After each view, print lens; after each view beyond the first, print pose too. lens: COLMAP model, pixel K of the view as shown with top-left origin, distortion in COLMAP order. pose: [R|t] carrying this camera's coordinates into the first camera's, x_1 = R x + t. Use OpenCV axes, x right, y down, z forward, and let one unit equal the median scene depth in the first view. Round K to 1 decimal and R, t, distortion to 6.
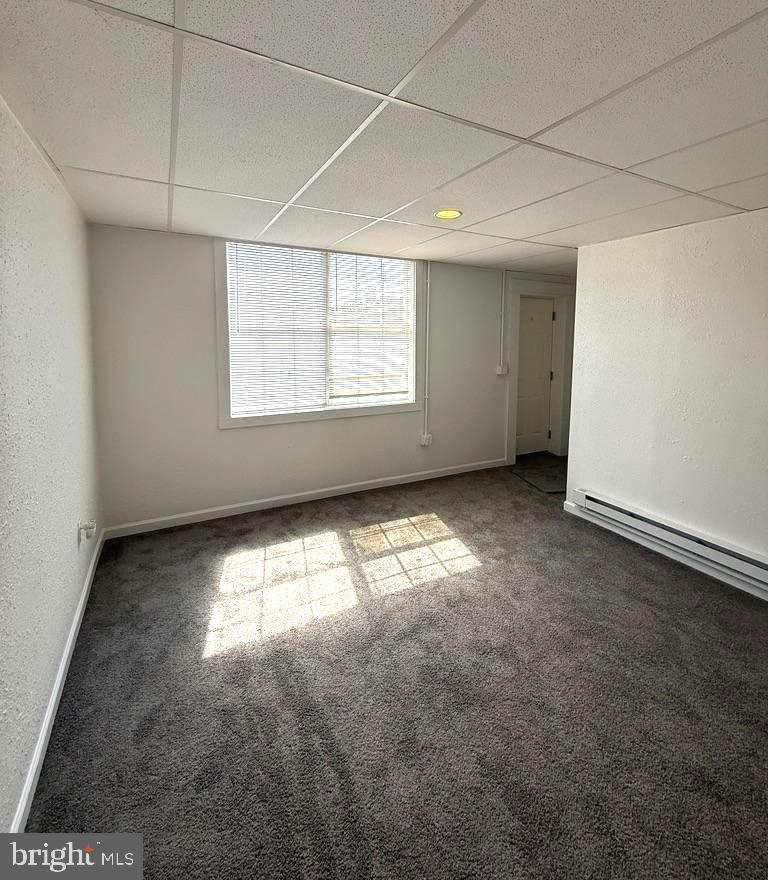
lens RADIAL K [[406.6, 0, 387.4], [0, 406.6, 368.4], [0, 0, 1]] dist [0.002692, 0.000353]
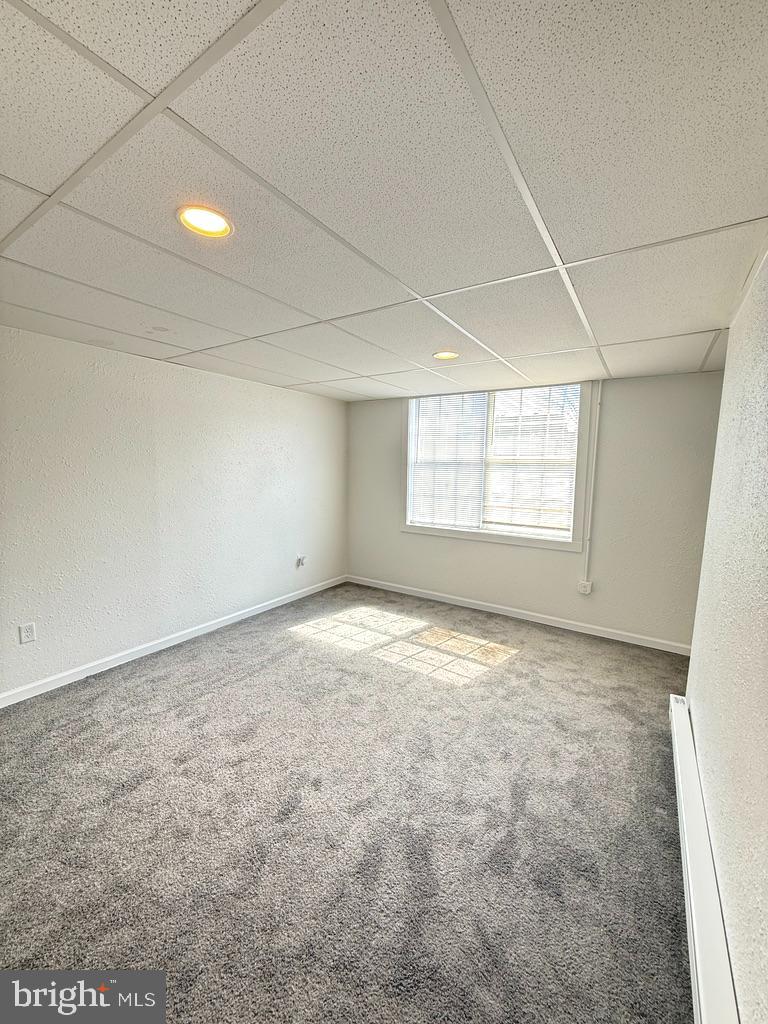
lens RADIAL K [[404.2, 0, 381.4], [0, 404.2, 508.6], [0, 0, 1]] dist [-0.000249, 0.000476]
pose [[0.476673, 0.093717, -0.874071, 0.813581], [-0.081123, 0.994748, 0.062415, -0.013917], [0.875329, 0.041156, 0.481772, 0.249060]]
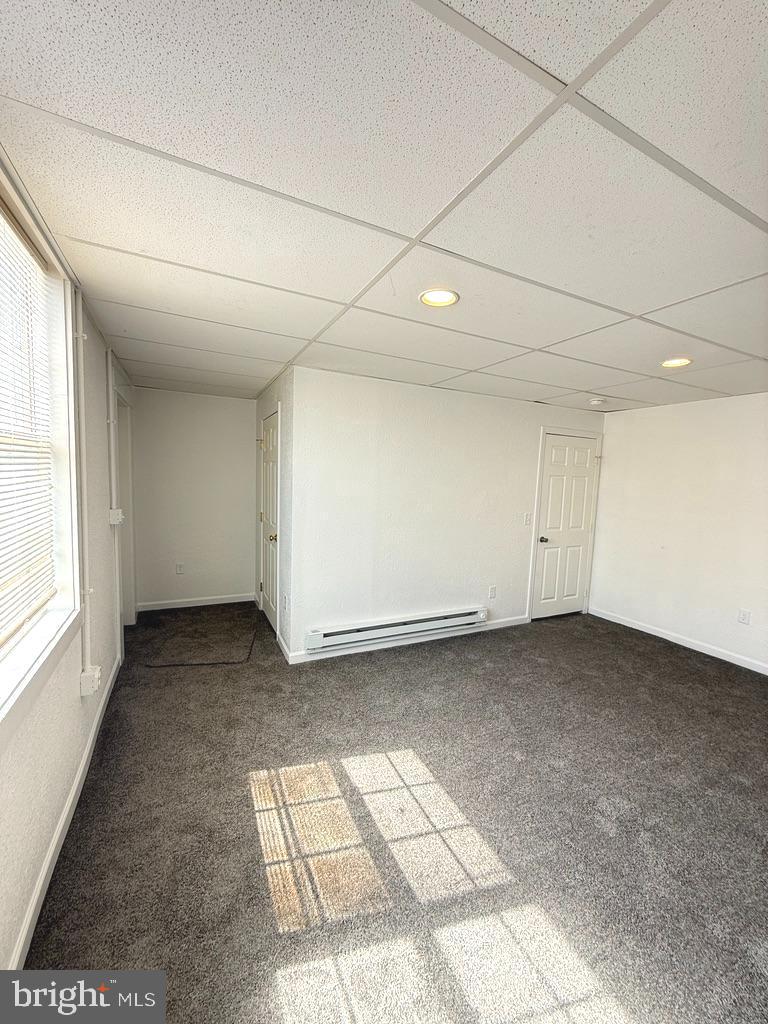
lens RADIAL K [[404.2, 0, 381.4], [0, 404.2, 508.6], [0, 0, 1]] dist [-0.000249, 0.000476]
pose [[0.035481, -0.095991, 0.994750, -0.447524], [0.042256, 0.994630, 0.094472, -0.073945], [-0.998477, 0.038682, 0.039347, 0.822761]]
